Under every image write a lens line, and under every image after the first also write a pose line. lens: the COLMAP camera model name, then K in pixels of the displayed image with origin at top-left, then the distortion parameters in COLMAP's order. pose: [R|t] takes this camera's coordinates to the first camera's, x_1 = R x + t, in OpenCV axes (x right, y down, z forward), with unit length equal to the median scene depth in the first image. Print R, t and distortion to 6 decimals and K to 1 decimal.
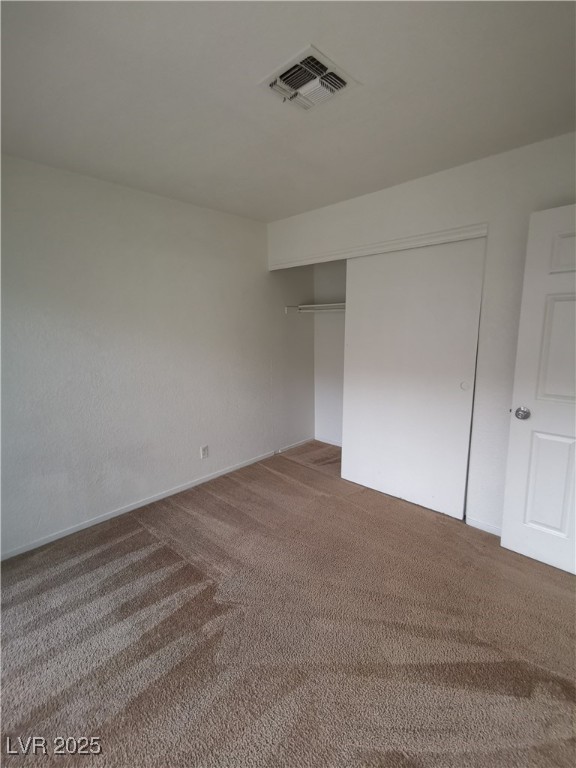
lens RADIAL K [[361.2, 0, 288.0], [0, 361.2, 384.0], [0, 0, 1]] dist [0.023930, 0.000074]
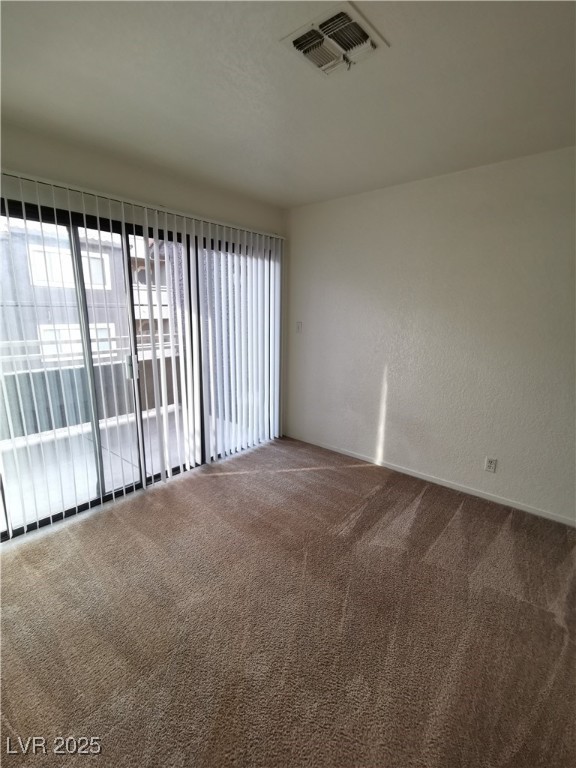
lens RADIAL K [[361.2, 0, 288.0], [0, 361.2, 384.0], [0, 0, 1]] dist [0.023930, 0.000074]
pose [[0.059983, 0.229339, -0.971497, 0.545878], [-0.184222, 0.959074, 0.215032, -0.089567], [0.981053, 0.166073, 0.099777, 0.457787]]
